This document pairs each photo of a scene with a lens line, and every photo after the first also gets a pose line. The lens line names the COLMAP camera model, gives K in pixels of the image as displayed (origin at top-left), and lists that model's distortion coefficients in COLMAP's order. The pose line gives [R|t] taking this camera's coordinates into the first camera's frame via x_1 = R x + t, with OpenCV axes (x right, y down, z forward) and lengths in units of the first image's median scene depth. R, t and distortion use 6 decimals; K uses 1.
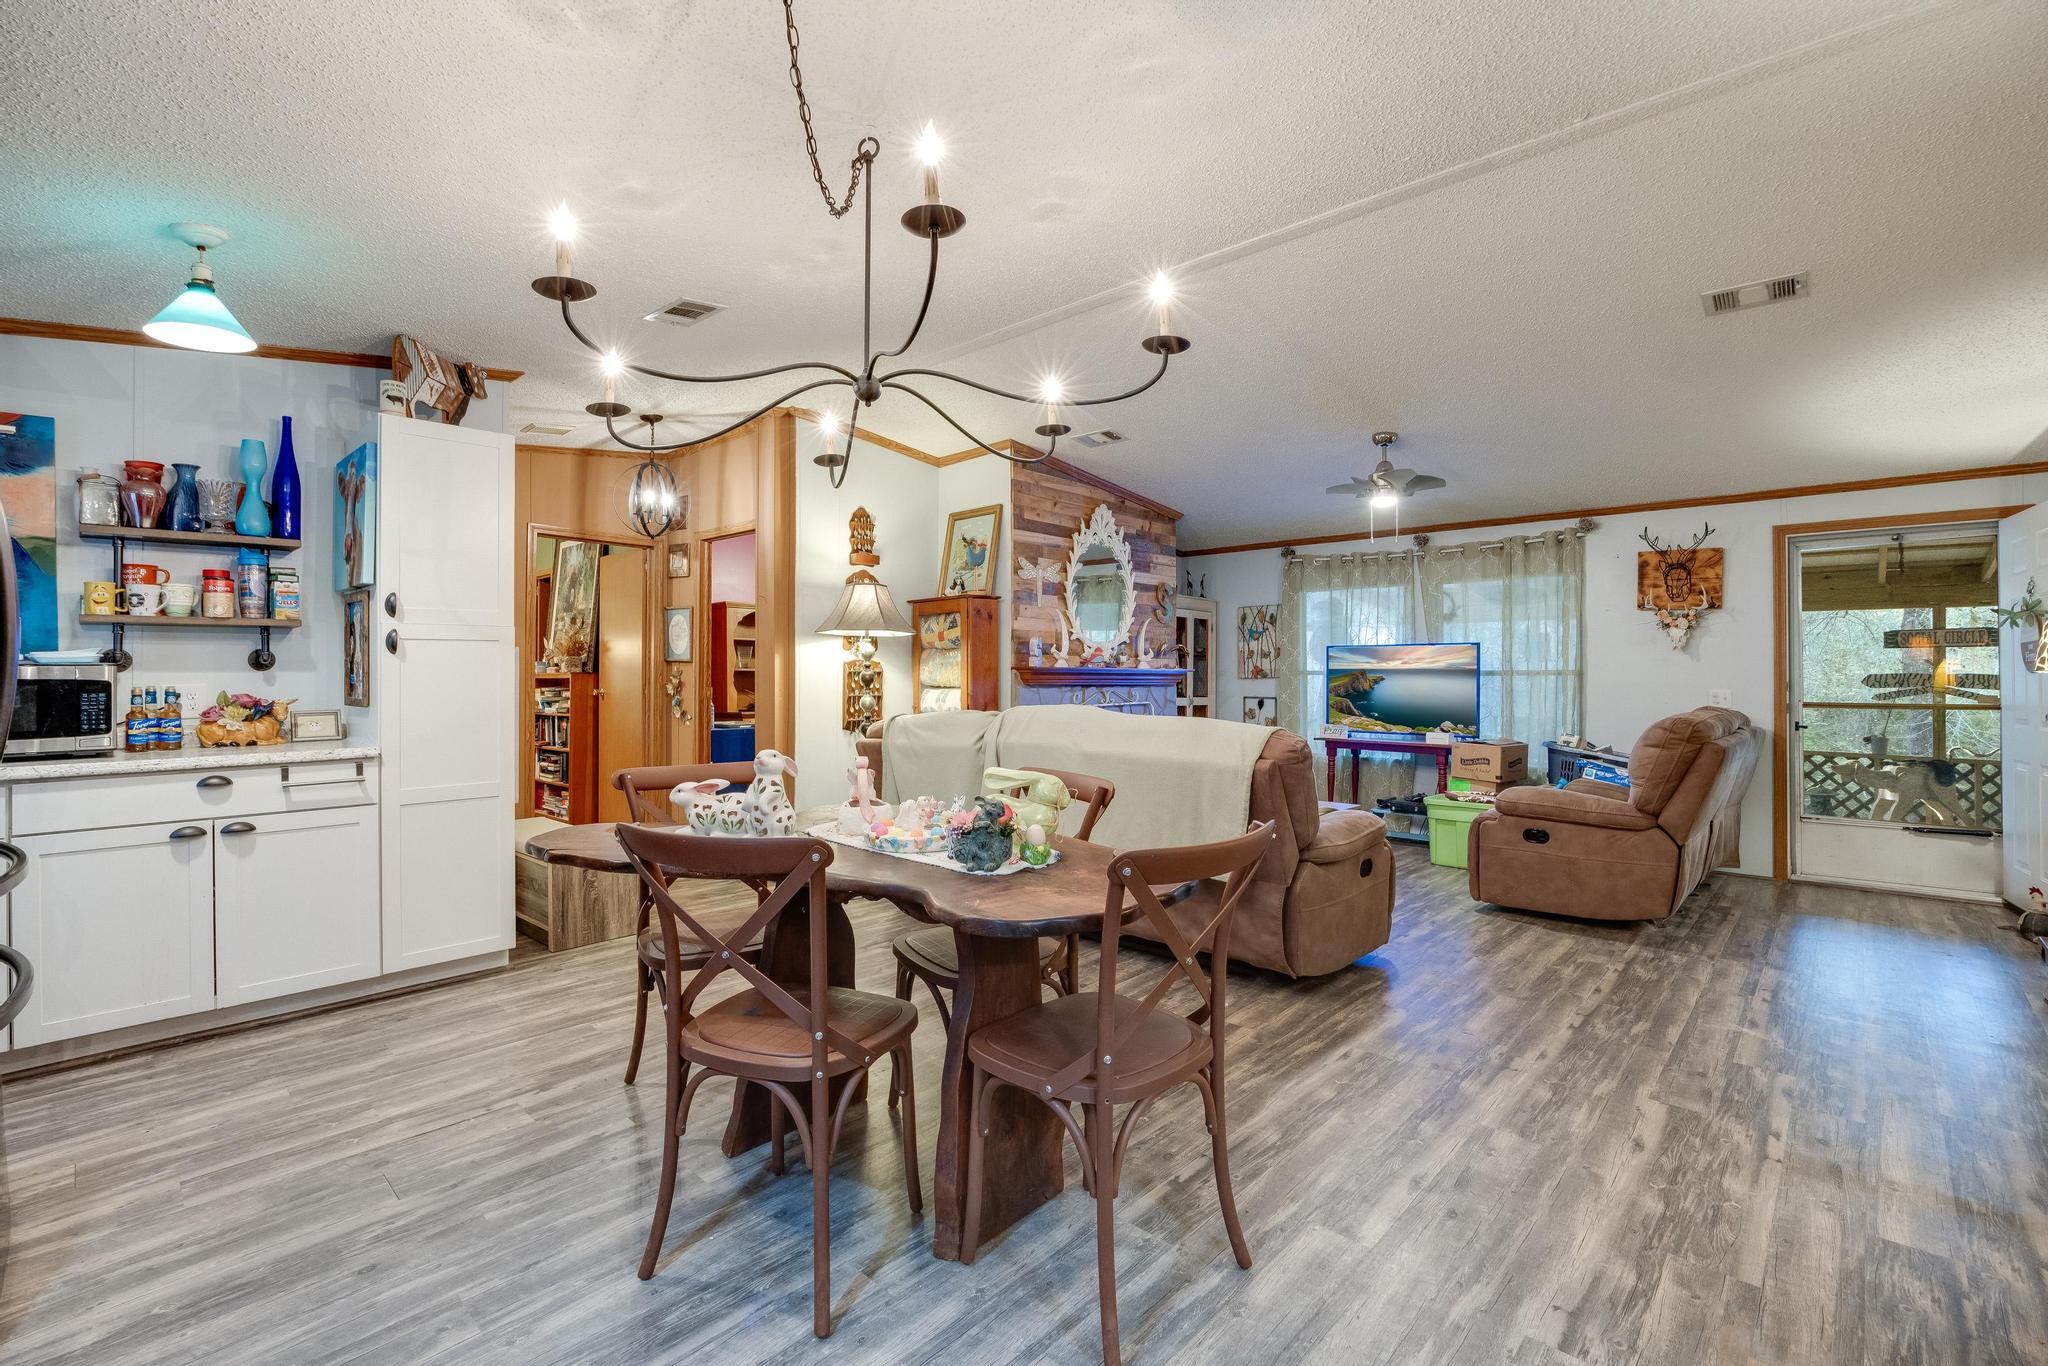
lens RADIAL K [[901.6, 0, 1024.0], [0, 901.6, 683.0], [0, 0, 1]] dist [-0.031538, 0.000538]
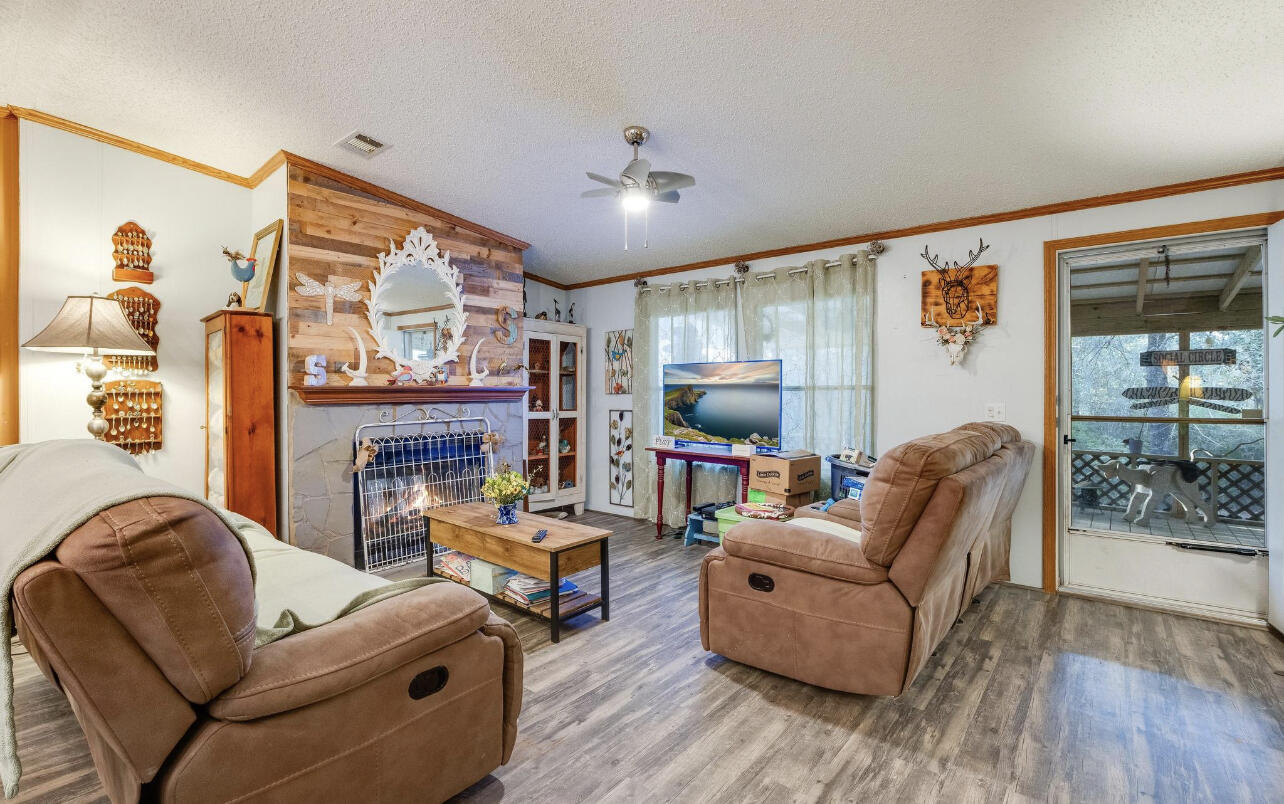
lens RADIAL K [[584.2, 0, 638.1], [0, 584.2, 404.5], [0, 0, 1]] dist [-0.033508, 0.000999]
pose [[0.997758, -0.007388, 0.066509, 0.302976], [0.006378, 0.999861, 0.015379, -0.004094], [-0.066614, -0.014921, 0.997667, 0.330620]]
